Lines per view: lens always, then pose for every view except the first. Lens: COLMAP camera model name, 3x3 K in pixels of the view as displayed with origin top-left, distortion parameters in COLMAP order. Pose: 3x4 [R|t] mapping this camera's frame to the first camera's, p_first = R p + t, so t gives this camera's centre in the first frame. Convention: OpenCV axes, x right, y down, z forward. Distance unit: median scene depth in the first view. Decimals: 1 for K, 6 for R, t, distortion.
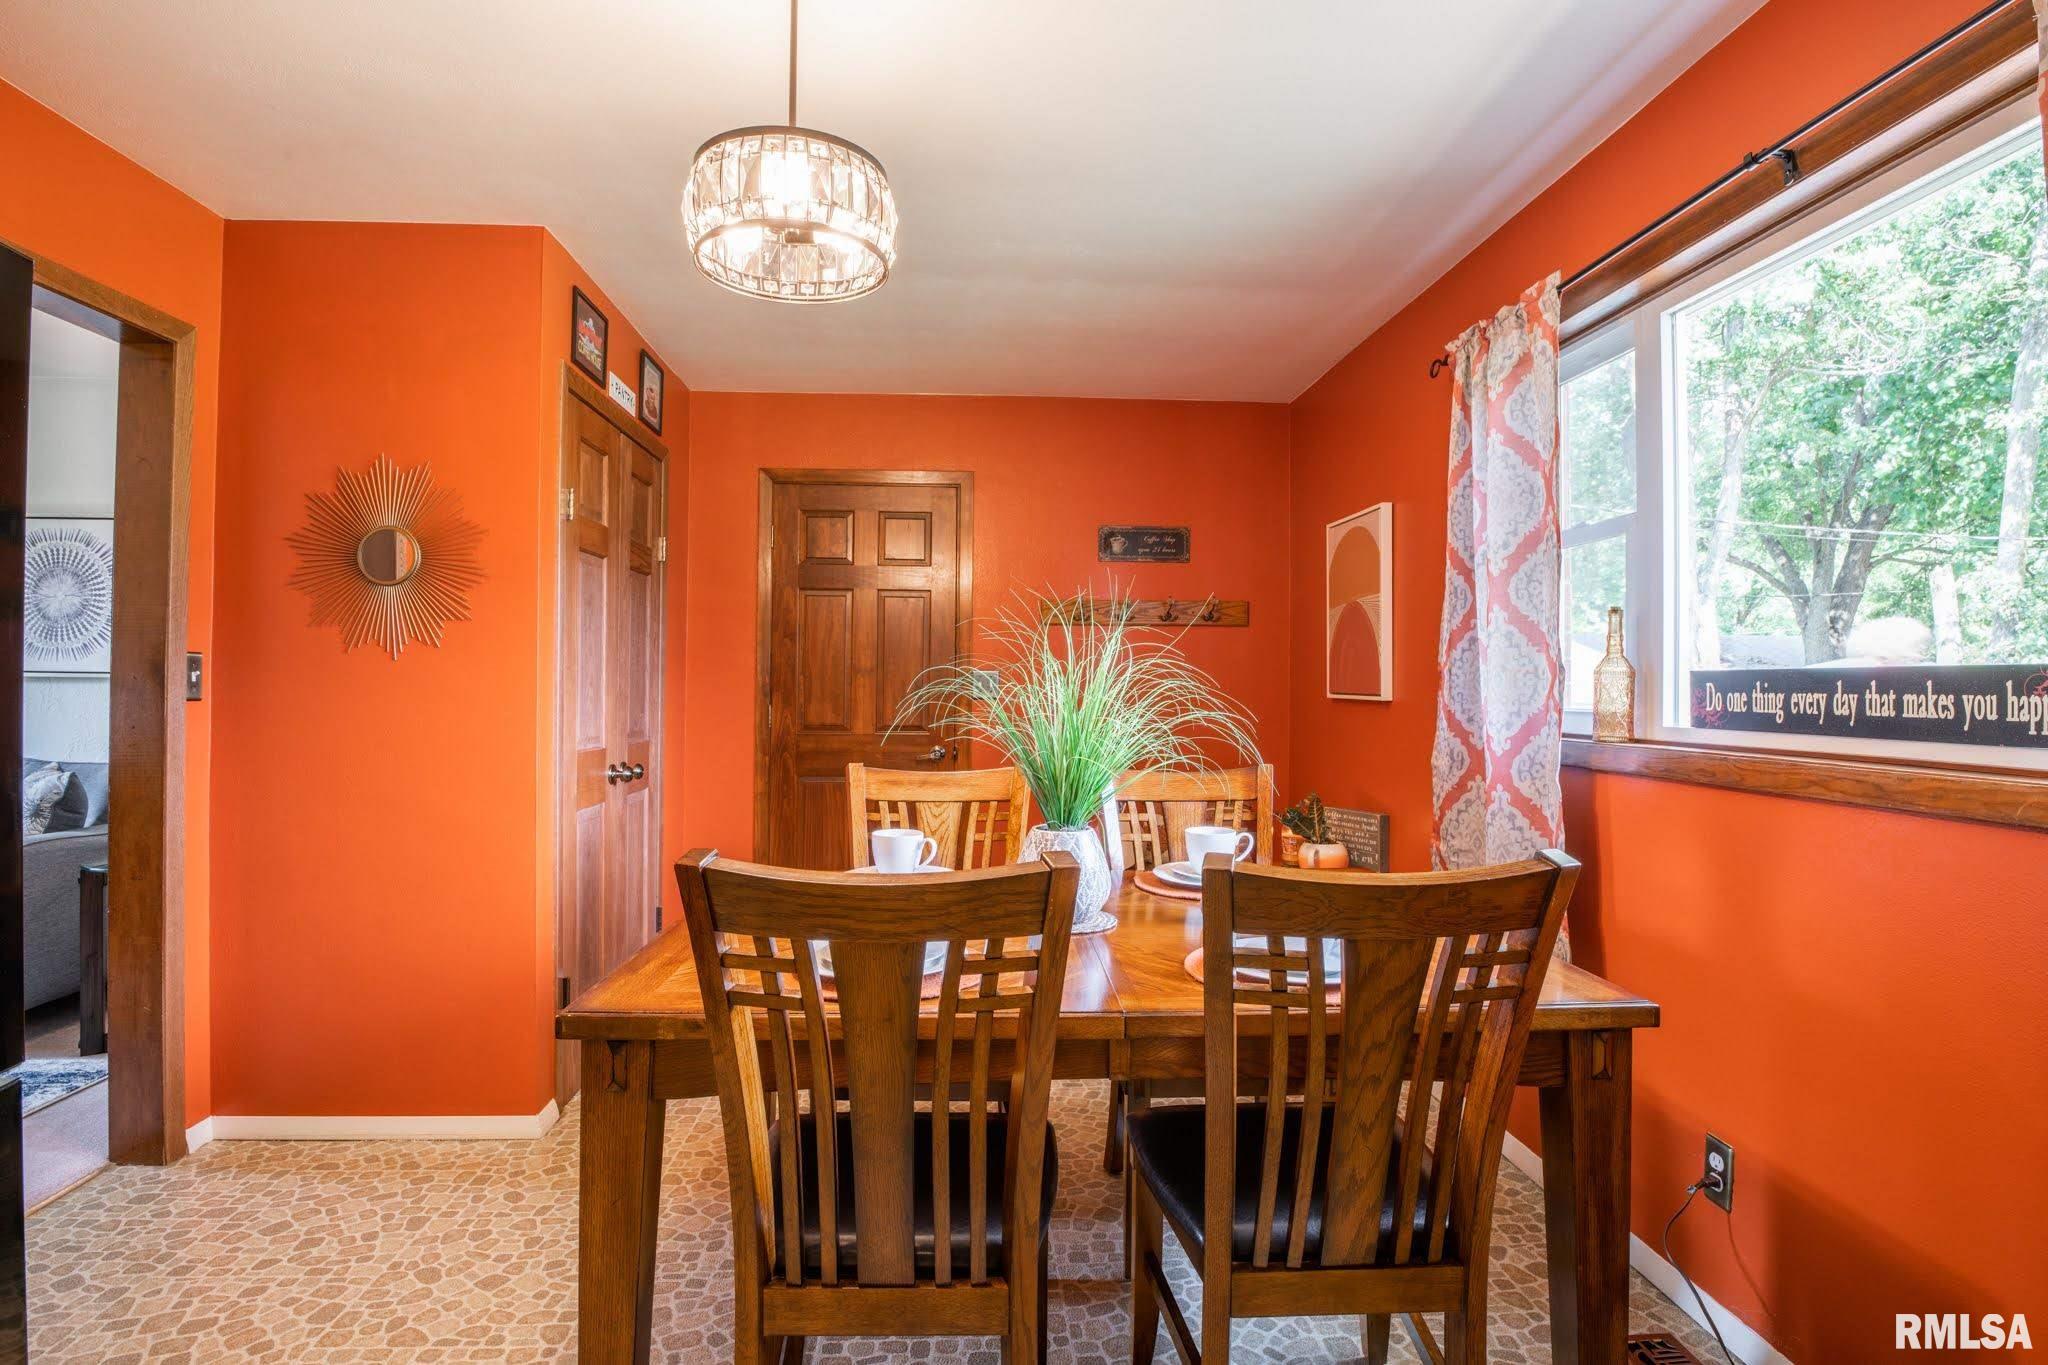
lens RADIAL K [[1001.3, 0, 1024.0], [0, 1001.3, 682.5], [0, 0, 1]] dist [-0.029480, -0.000502]
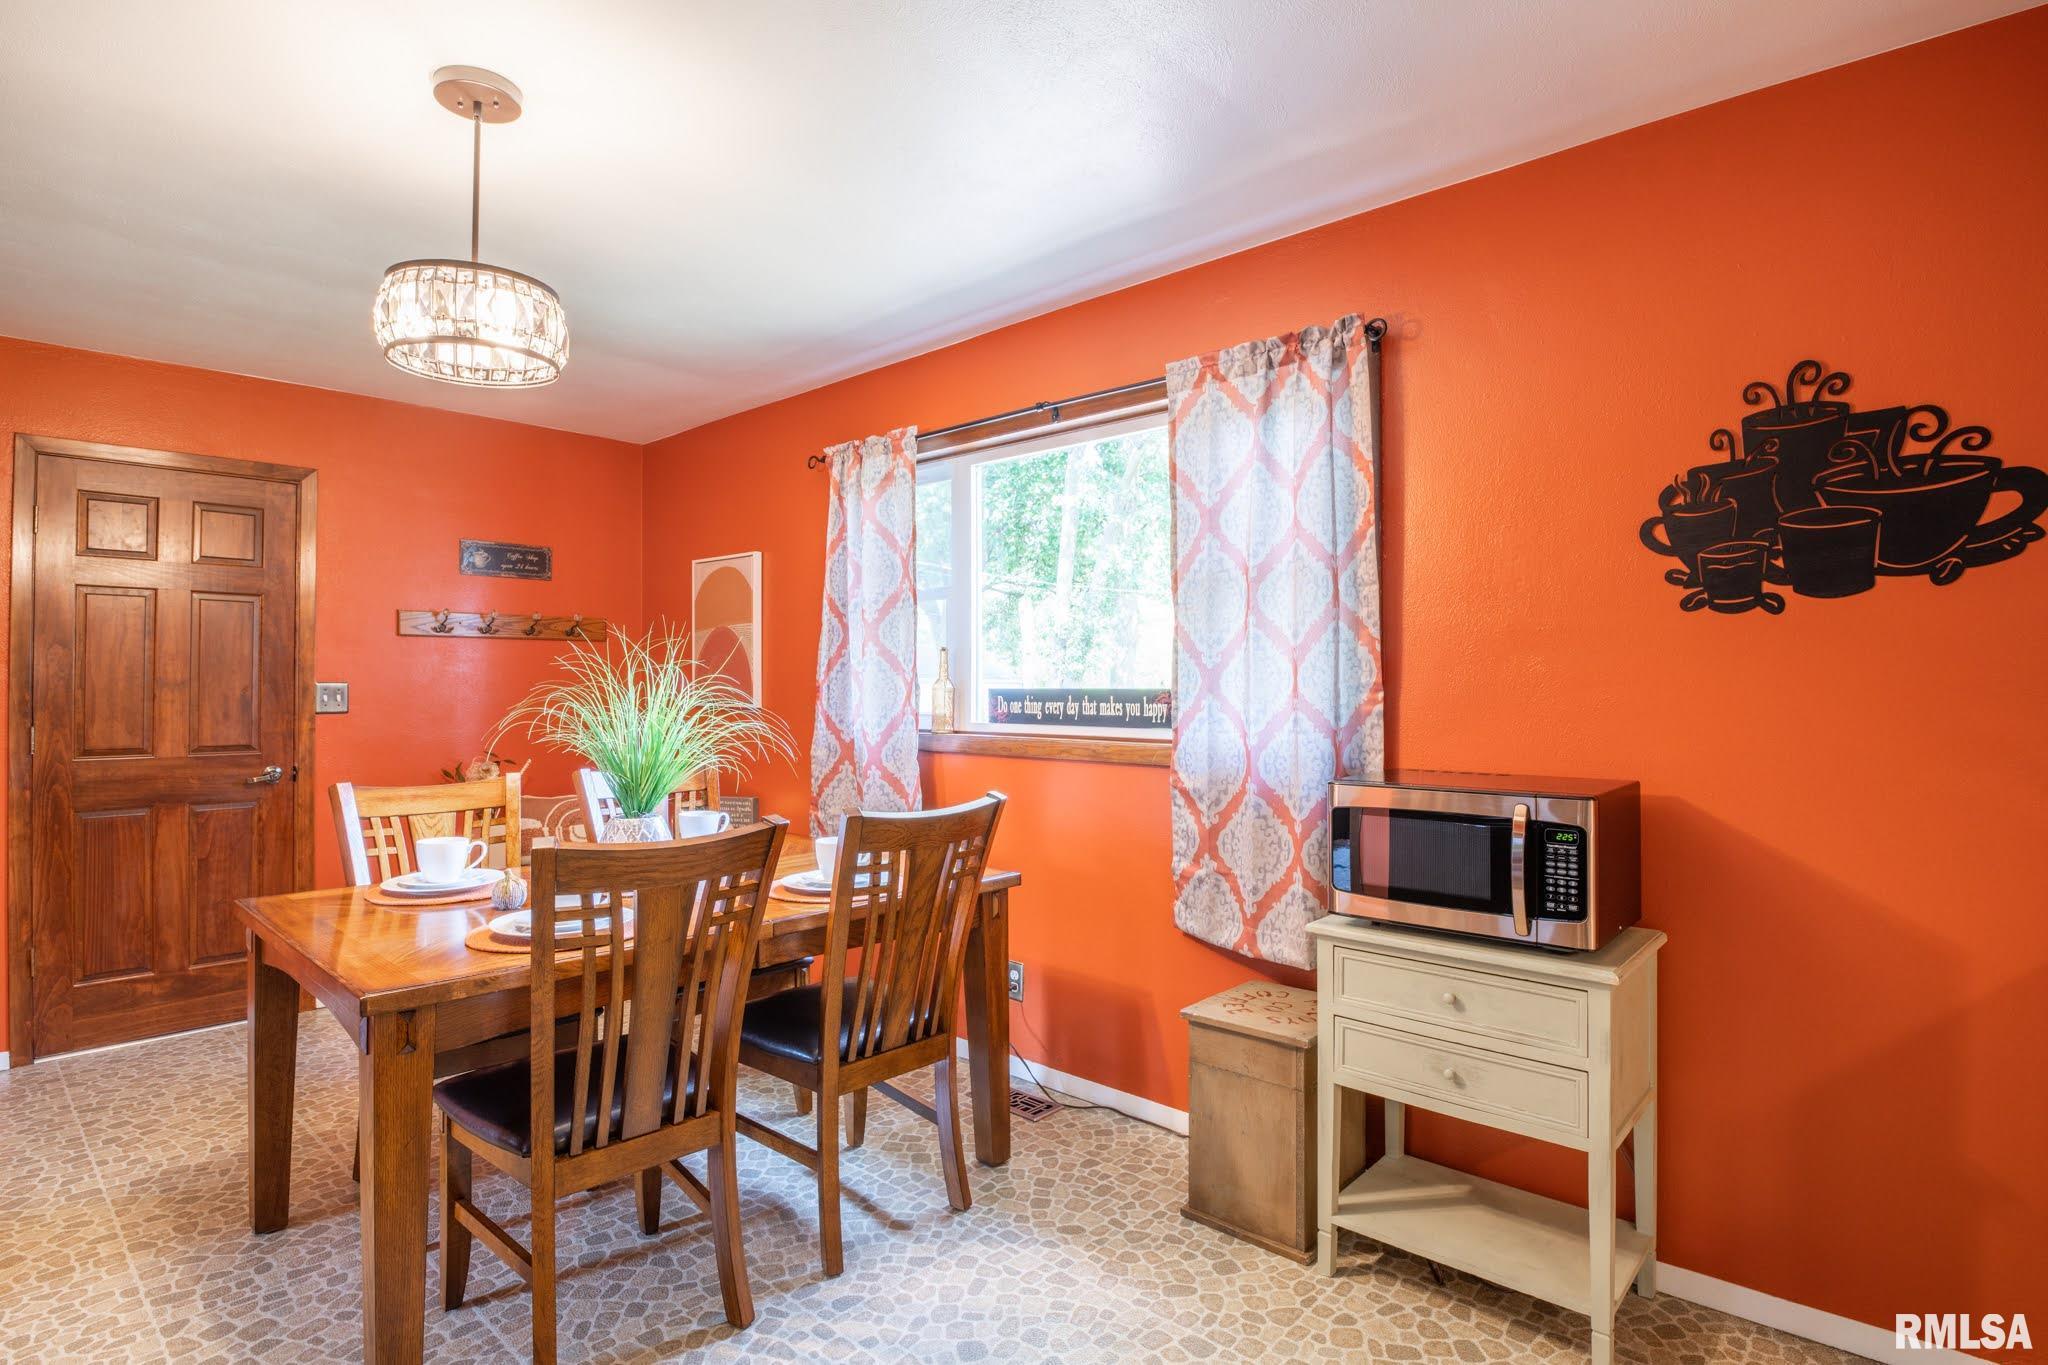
lens RADIAL K [[1001.3, 0, 1024.0], [0, 1001.3, 682.5], [0, 0, 1]] dist [-0.029480, -0.000502]
pose [[0.721722, -0.004287, 0.692170, -0.384314], [0.003438, 0.999991, 0.002609, -0.022656], [-0.692175, 0.000497, 0.721730, -0.215444]]
